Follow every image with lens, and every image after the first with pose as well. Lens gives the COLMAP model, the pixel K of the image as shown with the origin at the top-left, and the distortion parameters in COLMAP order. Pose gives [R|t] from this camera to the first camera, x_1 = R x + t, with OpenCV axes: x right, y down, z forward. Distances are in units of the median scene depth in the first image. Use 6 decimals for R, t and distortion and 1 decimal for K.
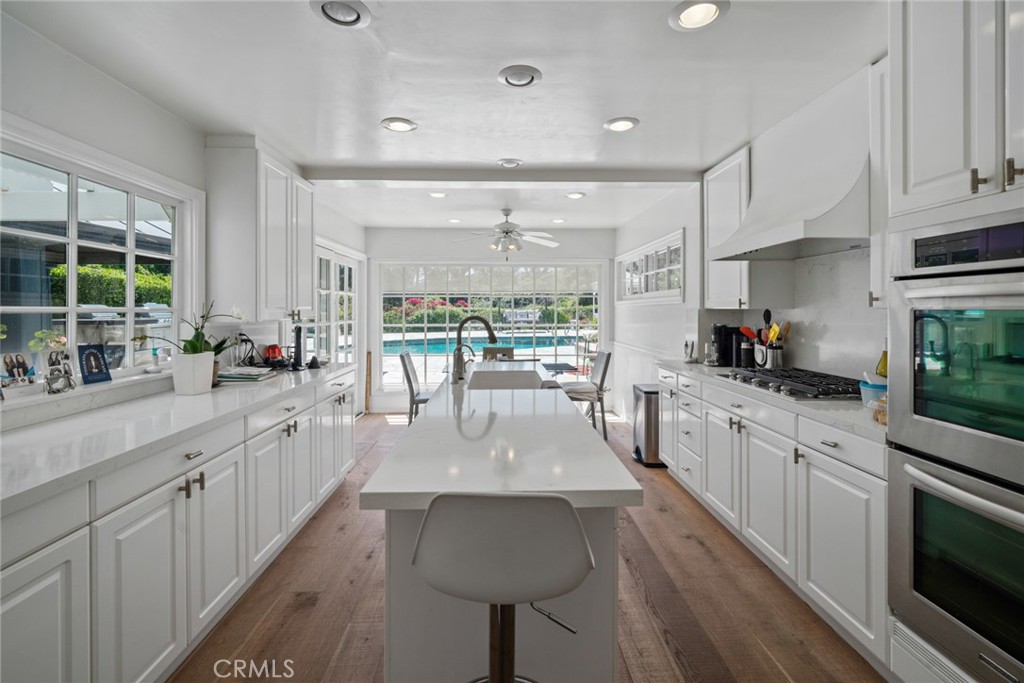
lens RADIAL K [[429.4, 0, 503.0], [0, 429.4, 315.6], [0, 0, 1]] dist [-0.007974, 0.000213]
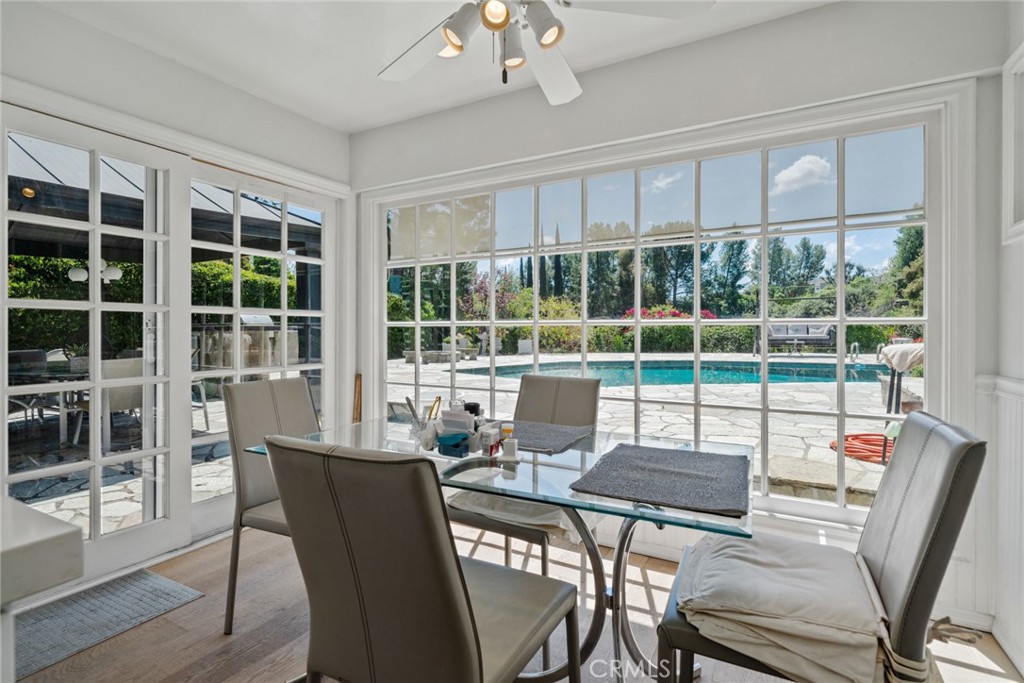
lens RADIAL K [[484.7, 0, 512.6], [0, 484.7, 331.9], [0, 0, 1]] dist [0.005410, 0.001096]
pose [[0.869206, 0.008441, -0.494379, 0.269463], [-0.011395, 0.999931, -0.002963, 0.064244], [0.494319, 0.008209, 0.869242, 1.080919]]
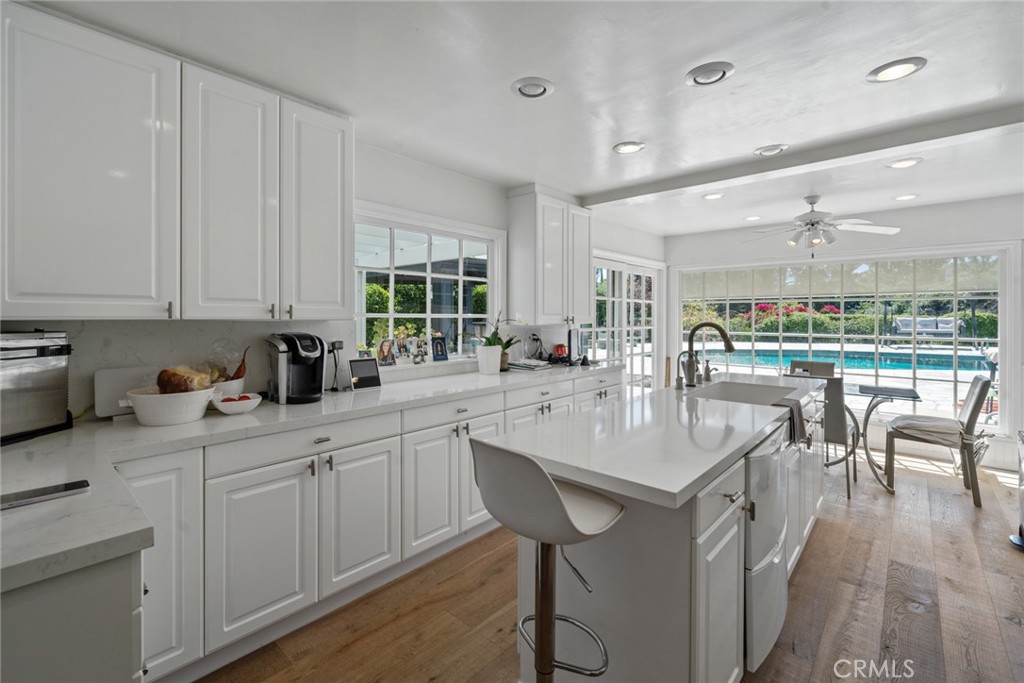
lens RADIAL K [[429.4, 0, 519.0], [0, 429.4, 323.3], [0, 0, 1]] dist [-0.007974, 0.000213]
pose [[0.734643, 0.013269, -0.678324, 0.231041], [-0.011675, 0.999908, 0.006915, 0.000302], [0.678353, 0.002840, 0.734731, 0.002509]]
